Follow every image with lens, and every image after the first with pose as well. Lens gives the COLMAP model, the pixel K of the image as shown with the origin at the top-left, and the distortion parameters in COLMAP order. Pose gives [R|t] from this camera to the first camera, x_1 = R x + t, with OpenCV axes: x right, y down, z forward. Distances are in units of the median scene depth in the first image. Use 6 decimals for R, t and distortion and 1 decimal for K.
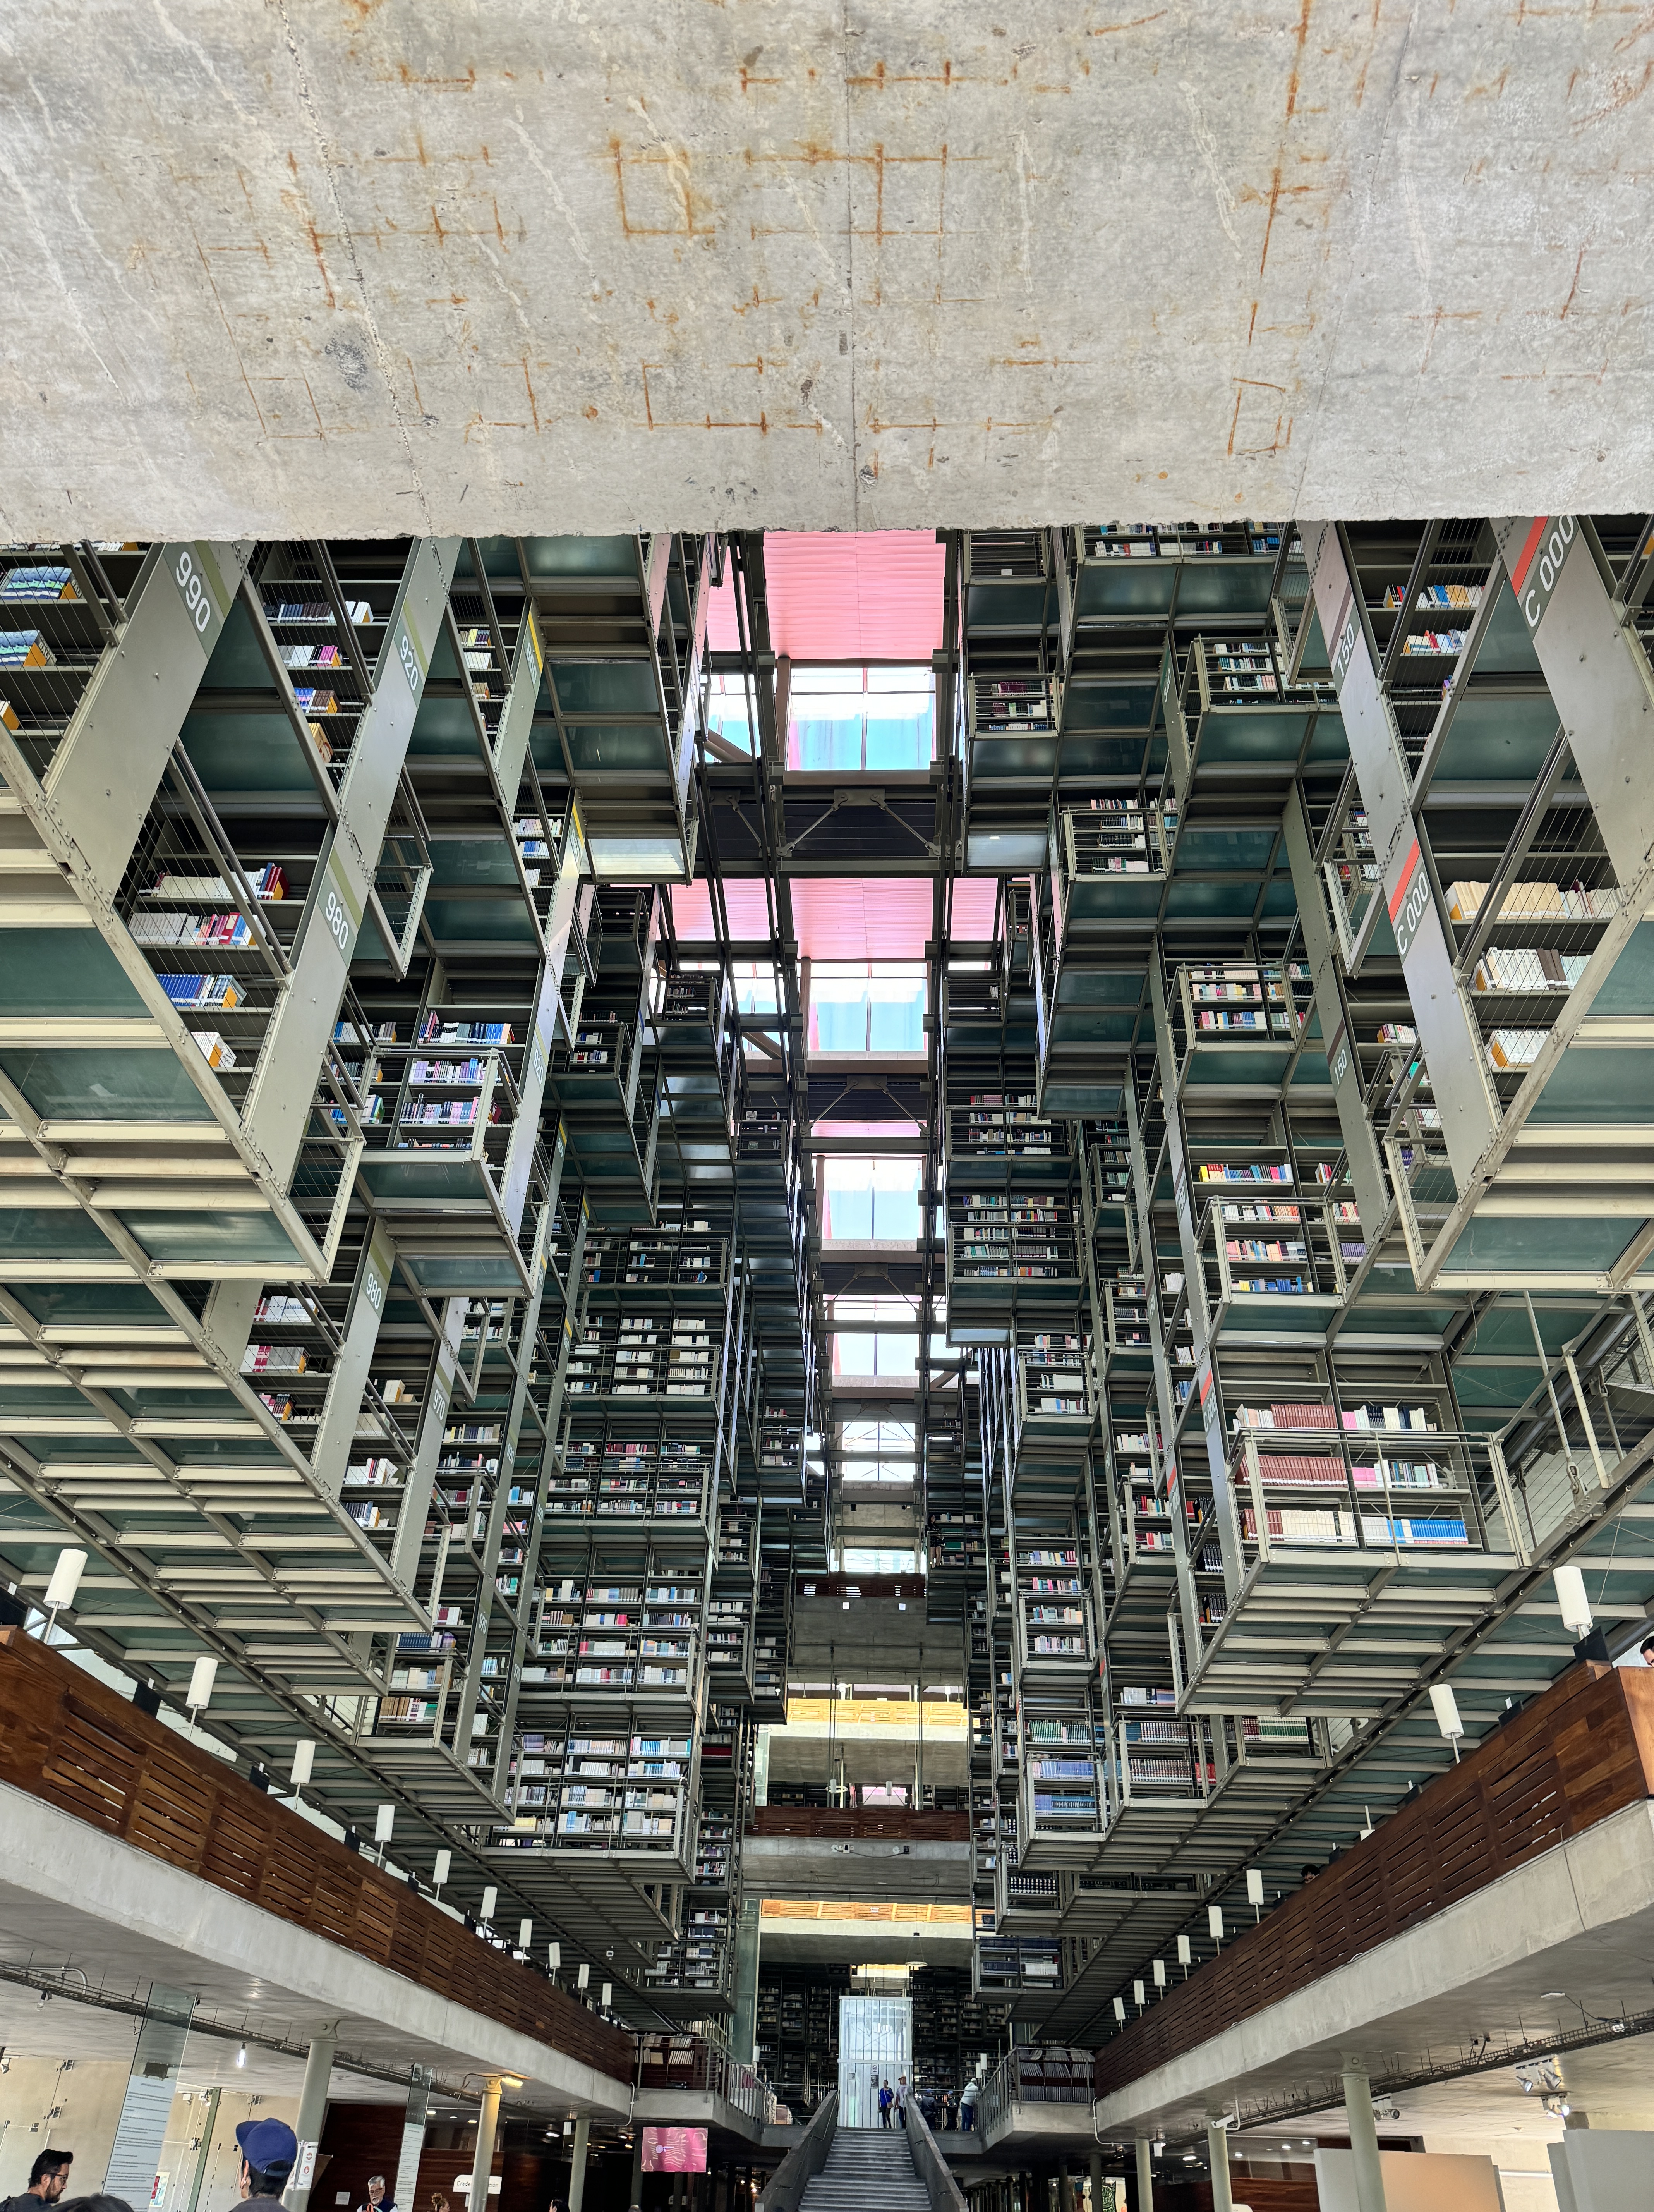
lens RADIAL K [[1544.2, 0, 836.6], [0, 1544.2, 1108.6], [0, 0, 1]] dist [0.033684, -0.014929]
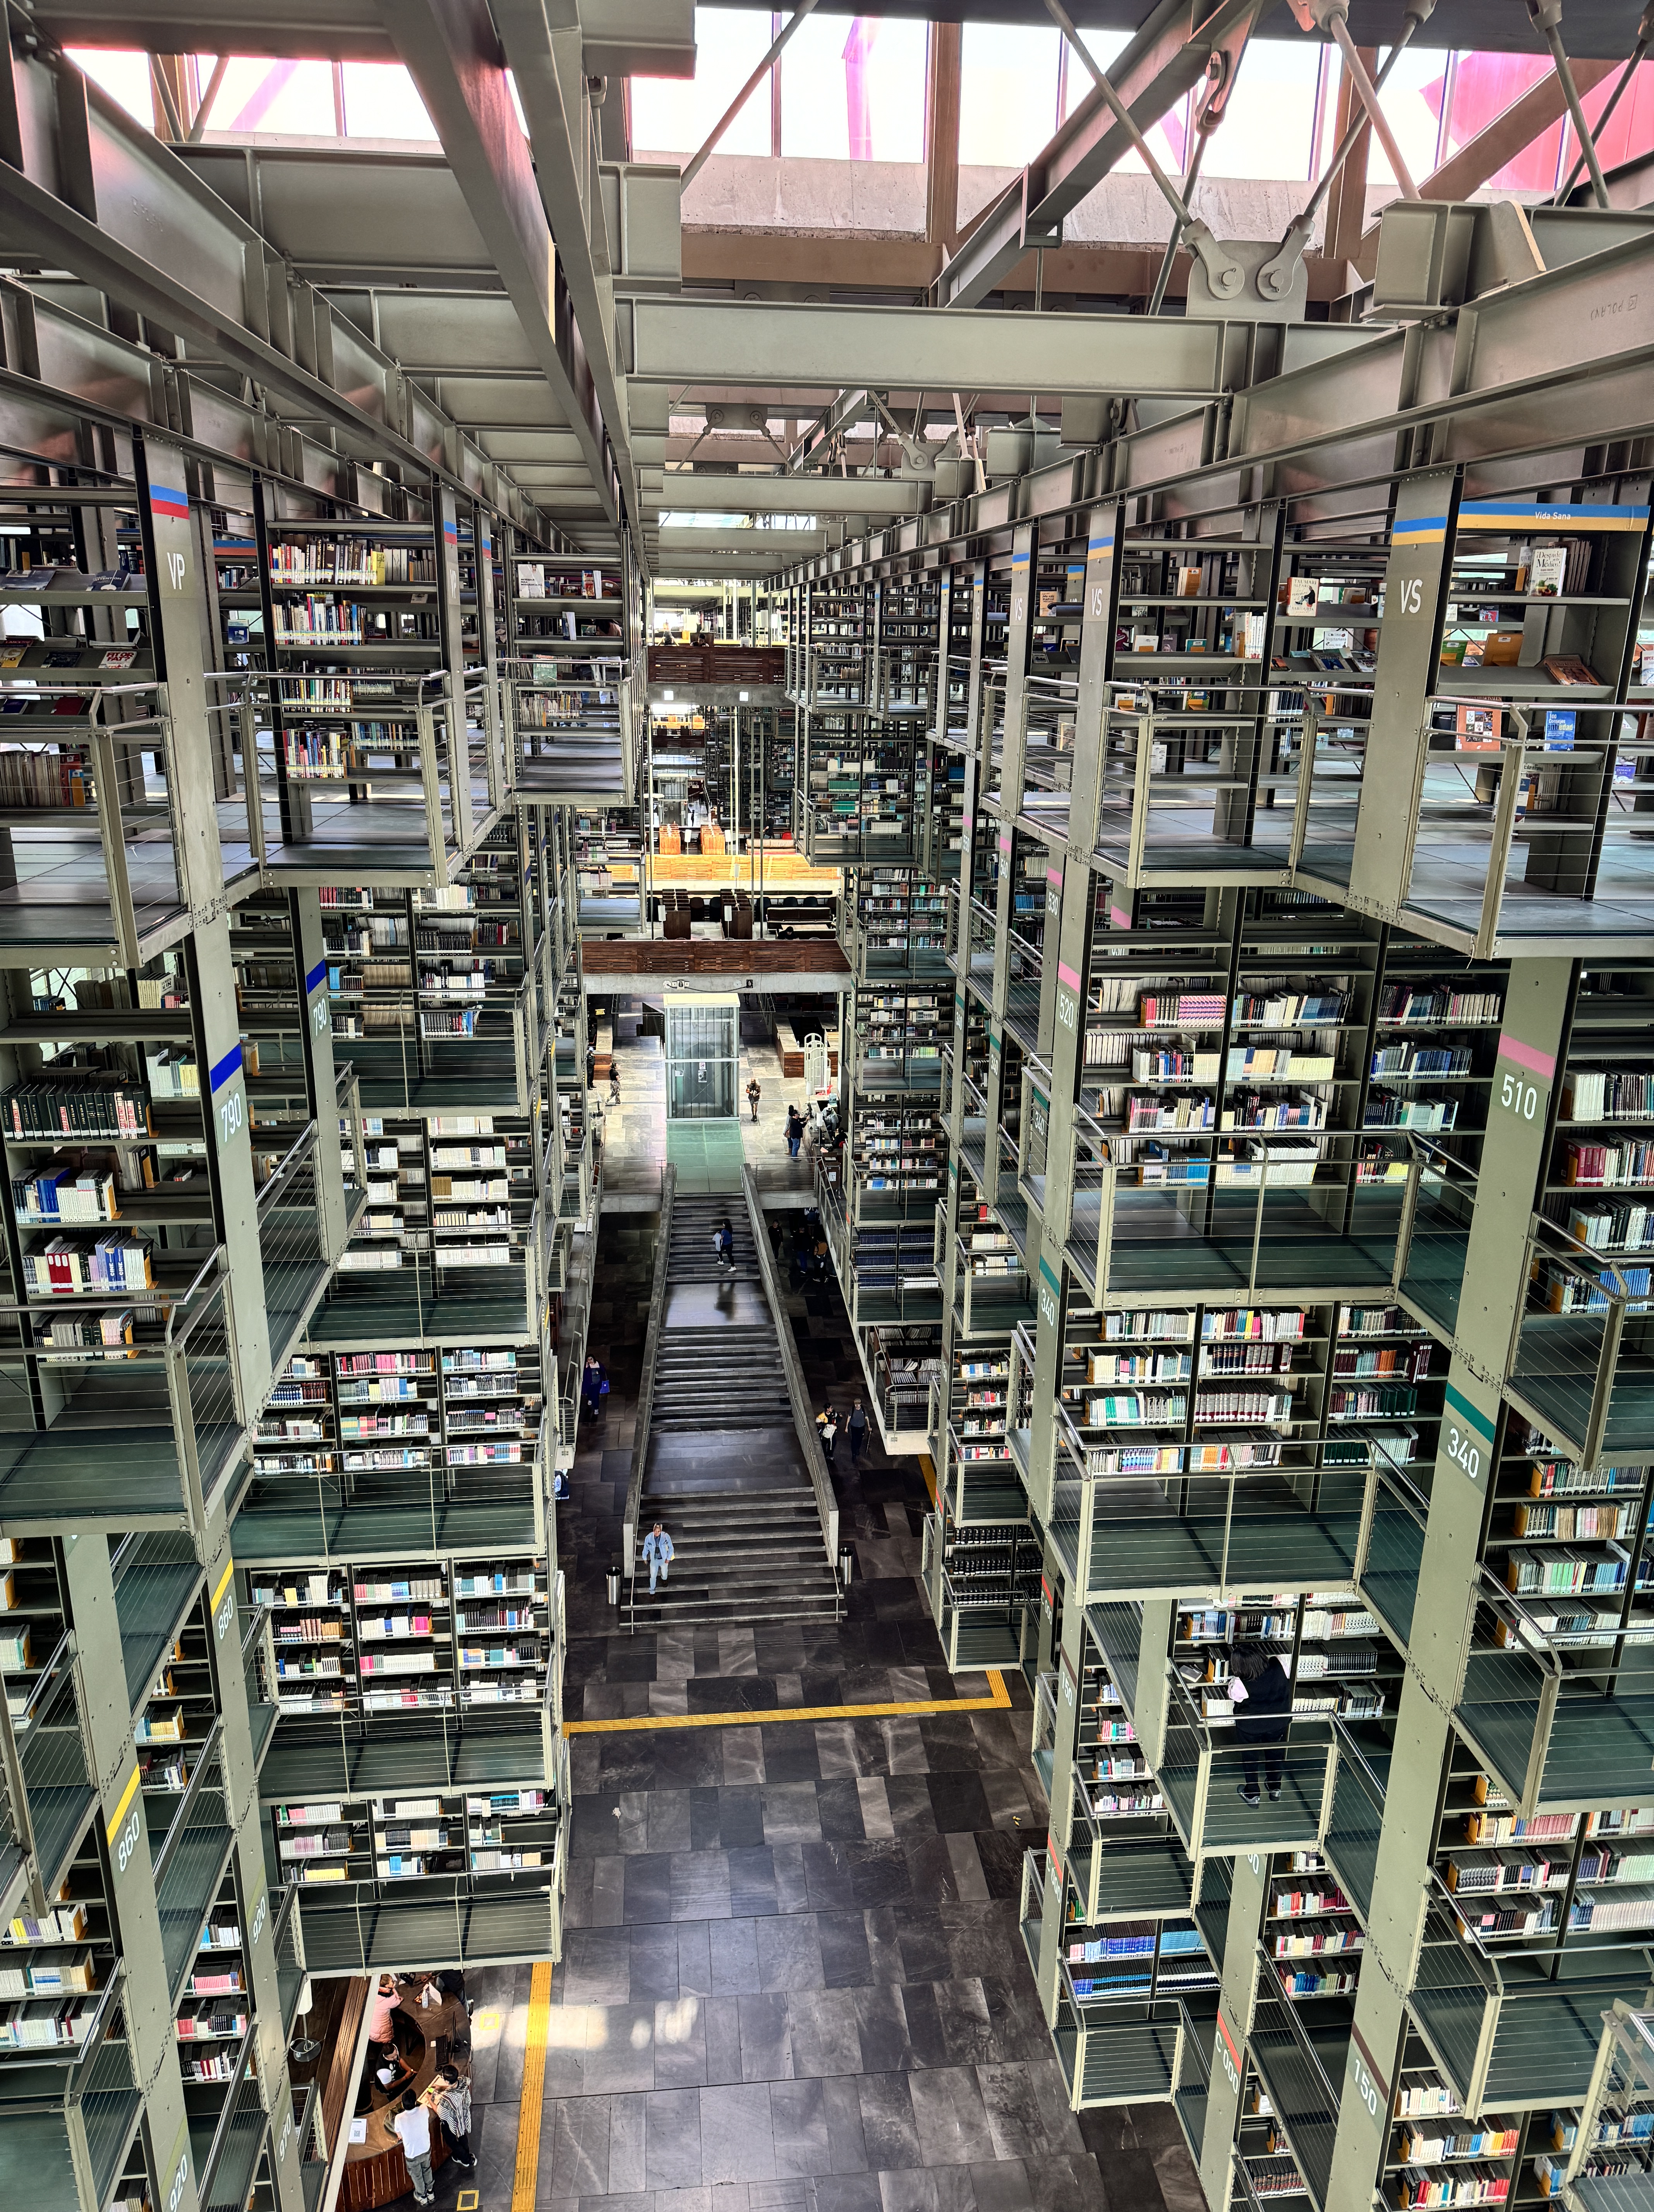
lens RADIAL K [[1544.2, 0, 820.3], [0, 1544.2, 1109.1], [0, 0, 1]] dist [0.033684, -0.014929]
pose [[0.991184, -0.049610, 0.122853, -0.041177], [-0.067787, 0.606813, 0.791949, -0.273240], [-0.113837, -0.793295, 0.598101, 0.698052]]
